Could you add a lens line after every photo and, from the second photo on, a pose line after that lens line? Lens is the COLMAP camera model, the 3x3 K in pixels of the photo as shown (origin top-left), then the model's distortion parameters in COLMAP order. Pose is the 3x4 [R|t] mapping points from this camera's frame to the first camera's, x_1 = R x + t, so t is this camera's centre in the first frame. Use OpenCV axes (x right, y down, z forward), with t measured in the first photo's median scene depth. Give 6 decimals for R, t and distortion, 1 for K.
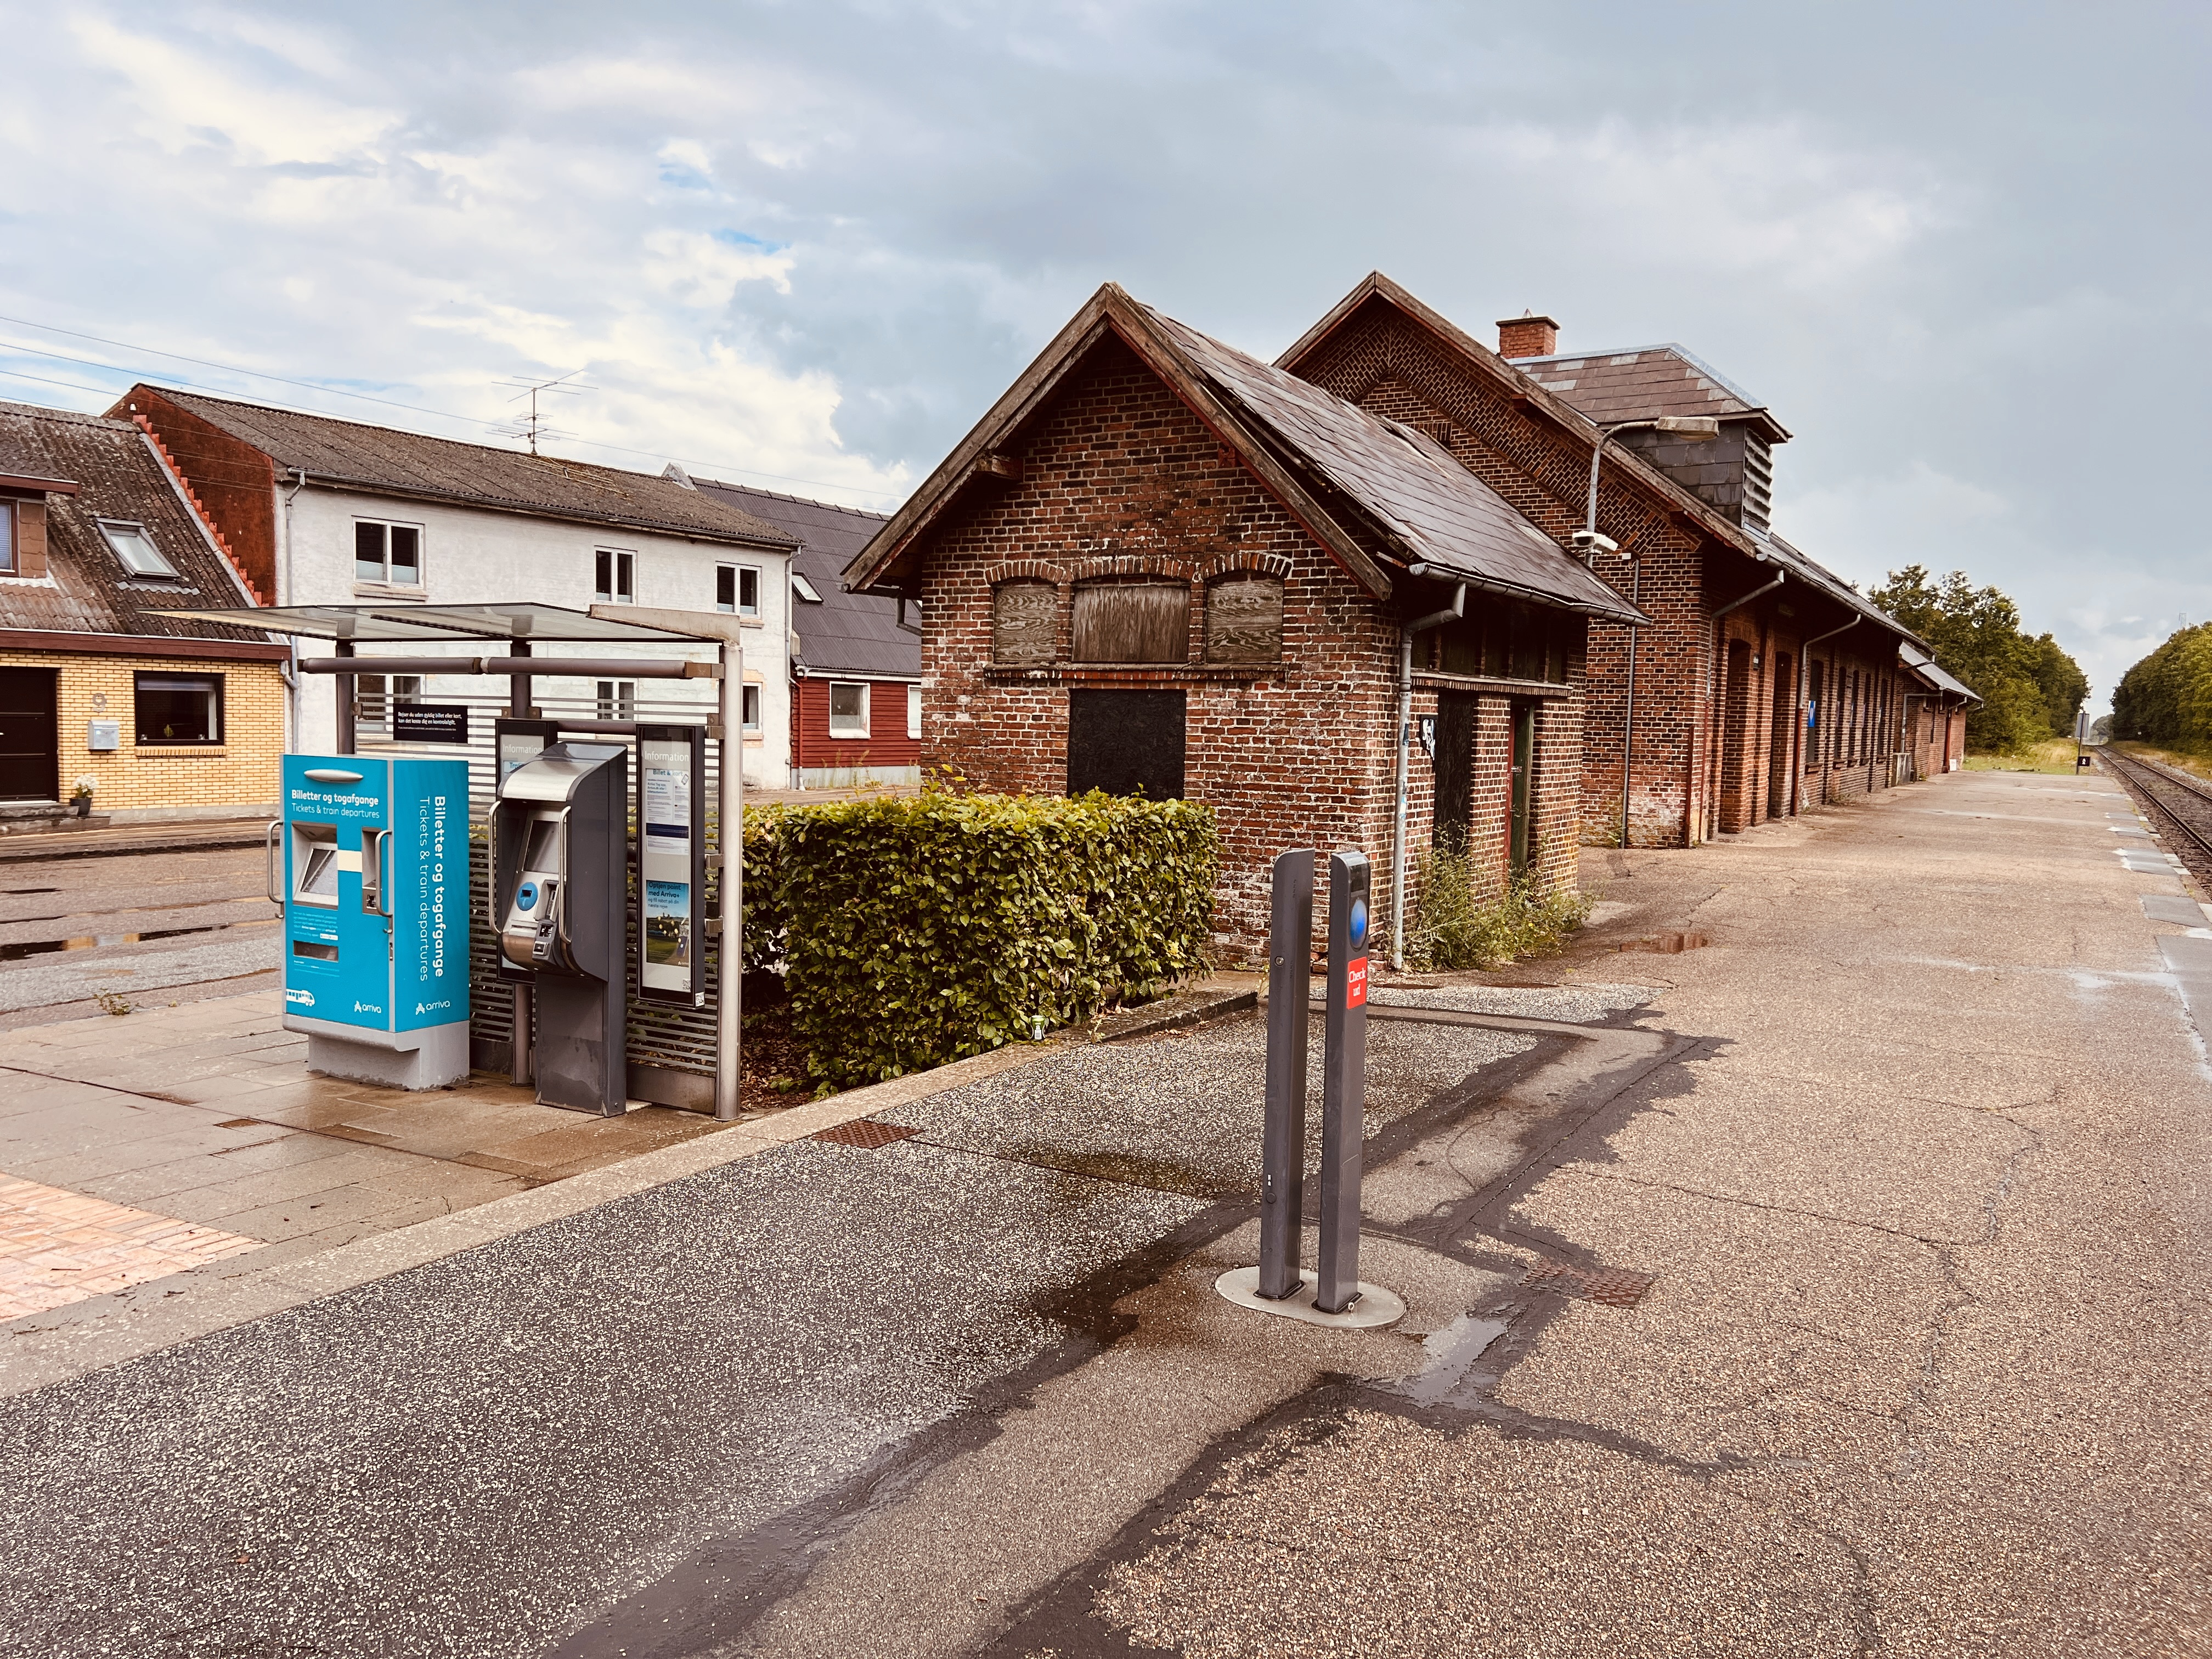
lens RADIAL K [[1664.9, 0, 1083.9], [0, 1664.9, 831.5], [0, 0, 1]] dist [0.074533, -0.097716]
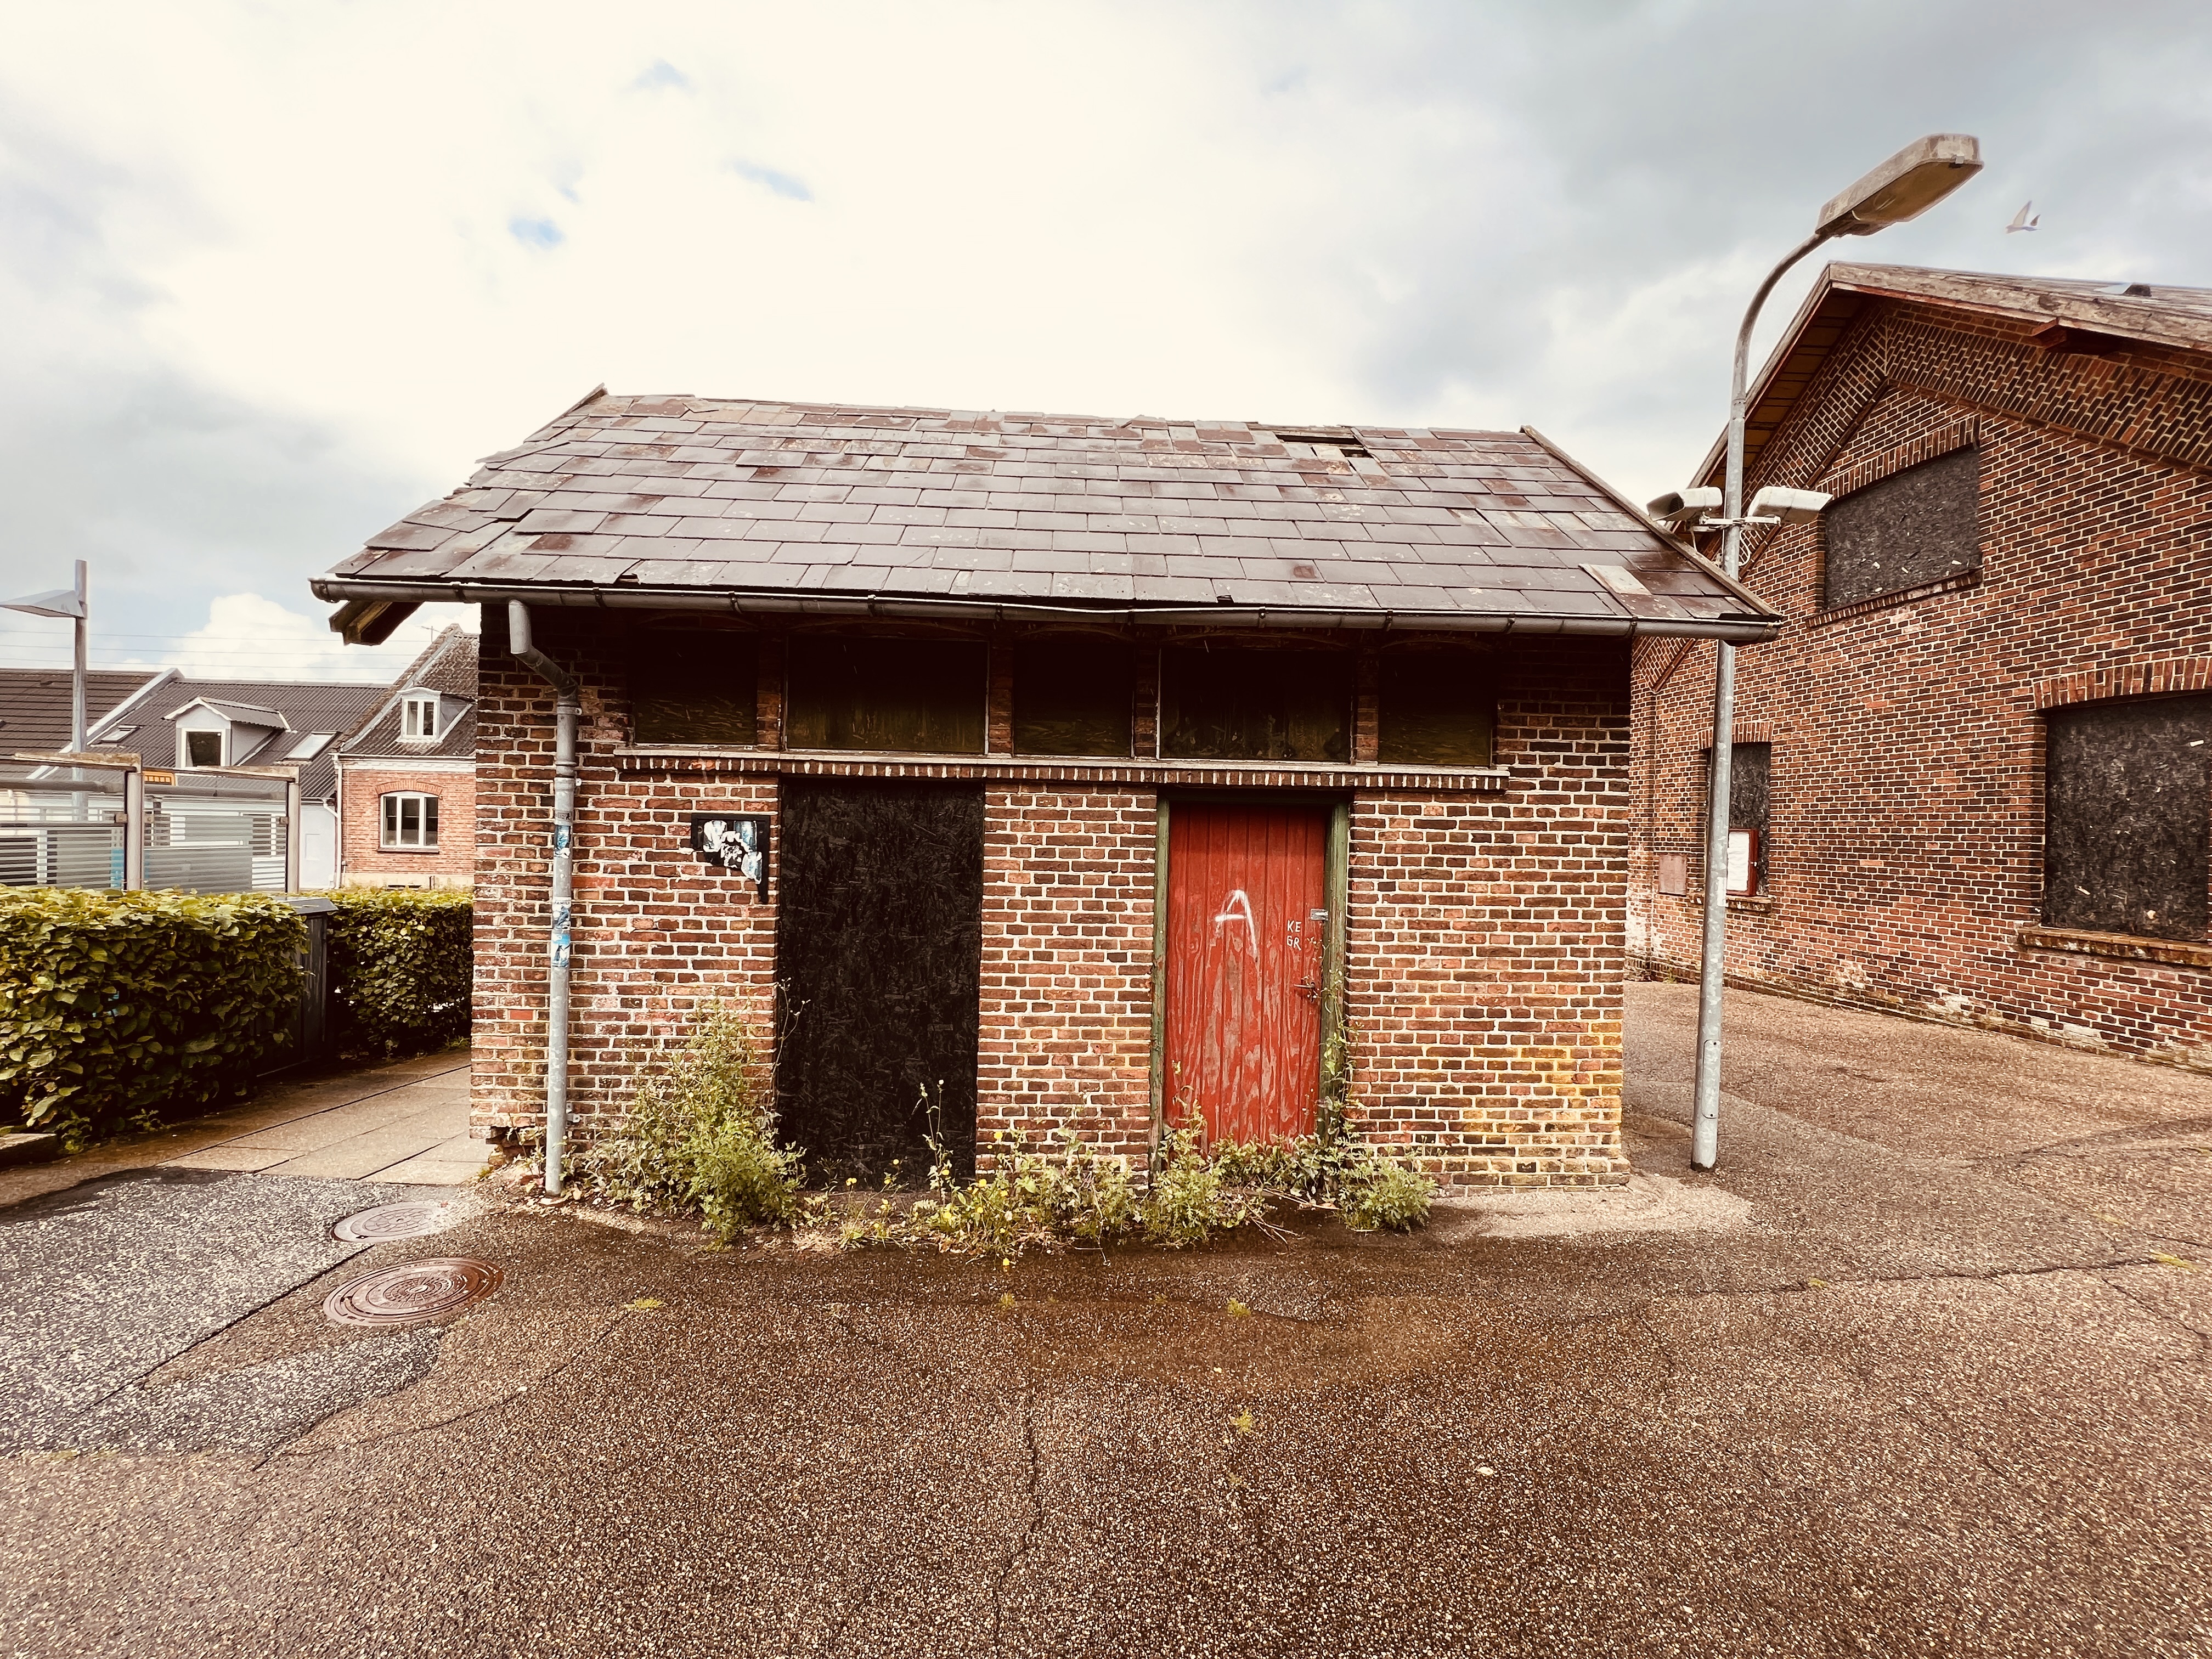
lens RADIAL K [[889.1, 0, 1109.1], [0, 889.1, 829.8], [0, 0, 1]] dist [-0.001743, 0.000640]
pose [[0.550029, -0.008341, -0.835104, 0.570384], [-0.067934, 0.996190, -0.054693, -0.053769], [0.832378, 0.086815, 0.547366, 0.917537]]
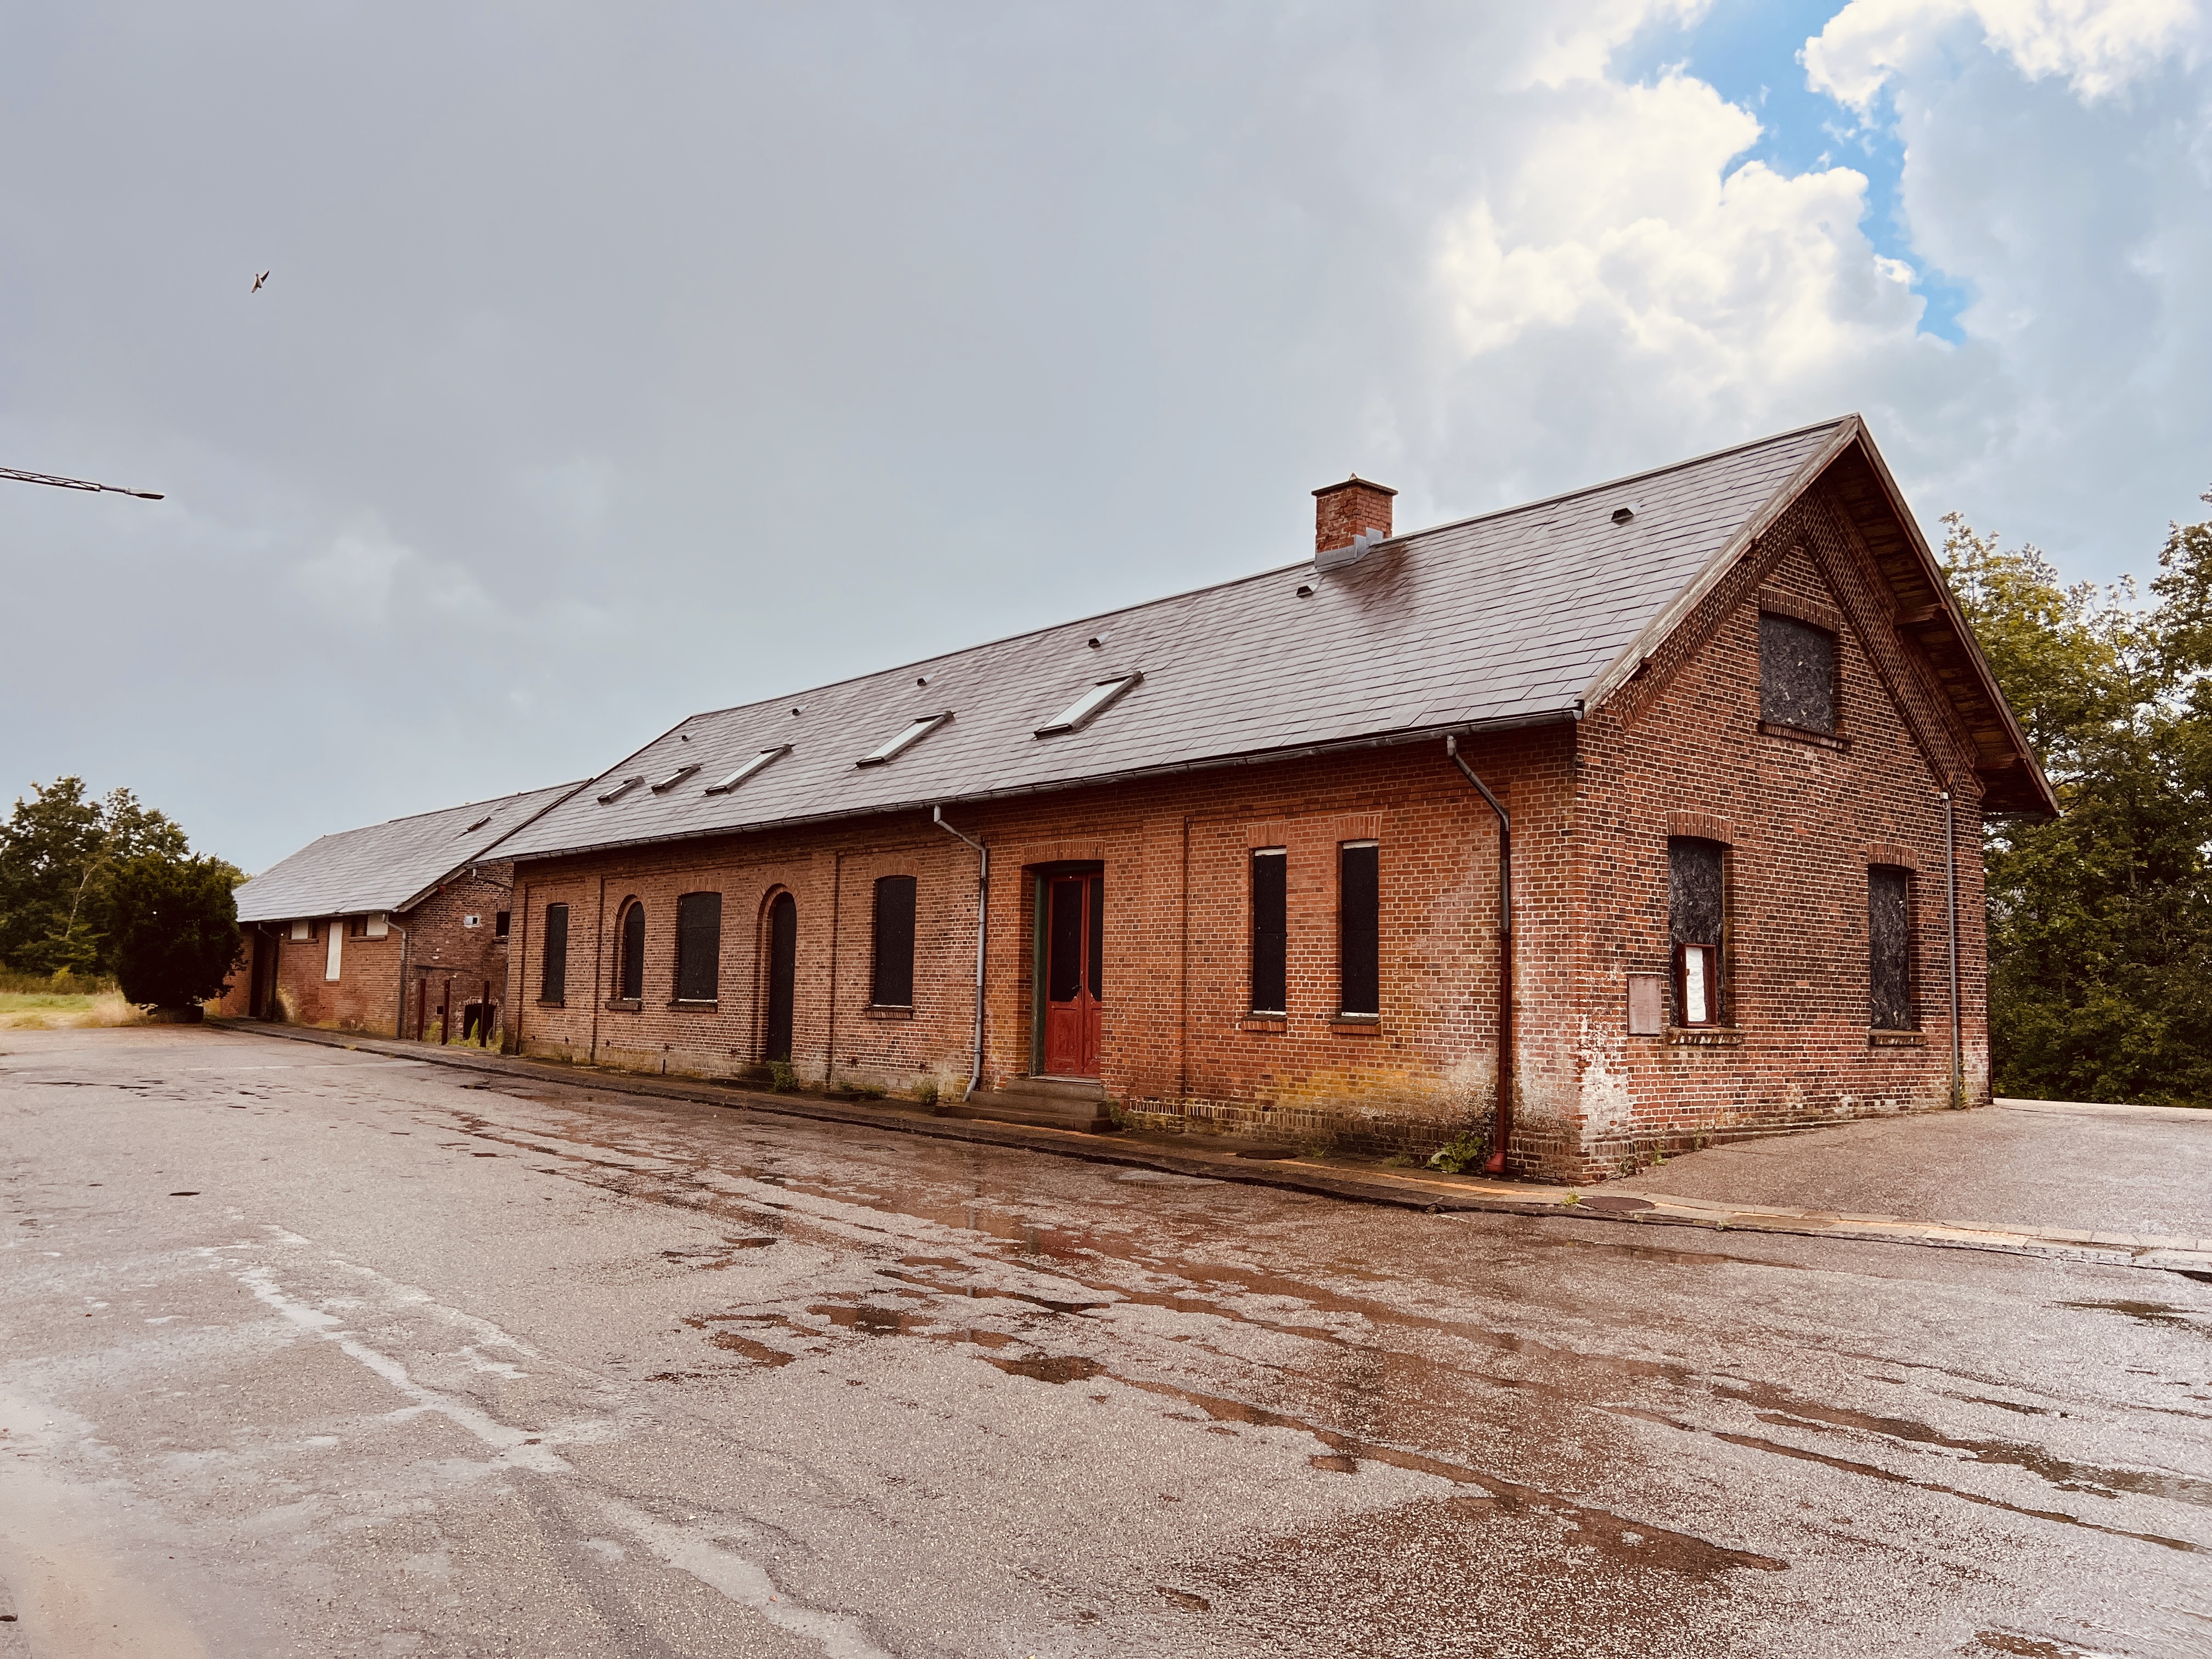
lens RADIAL K [[1664.9, 0, 1094.1], [0, 1664.9, 832.3], [0, 0, 1]] dist [0.074533, -0.097716]
pose [[0.335914, 0.076466, 0.938784, -1.210227], [0.054729, 0.993431, -0.100500, -0.124721], [-0.940301, 0.085138, 0.329522, 1.905761]]
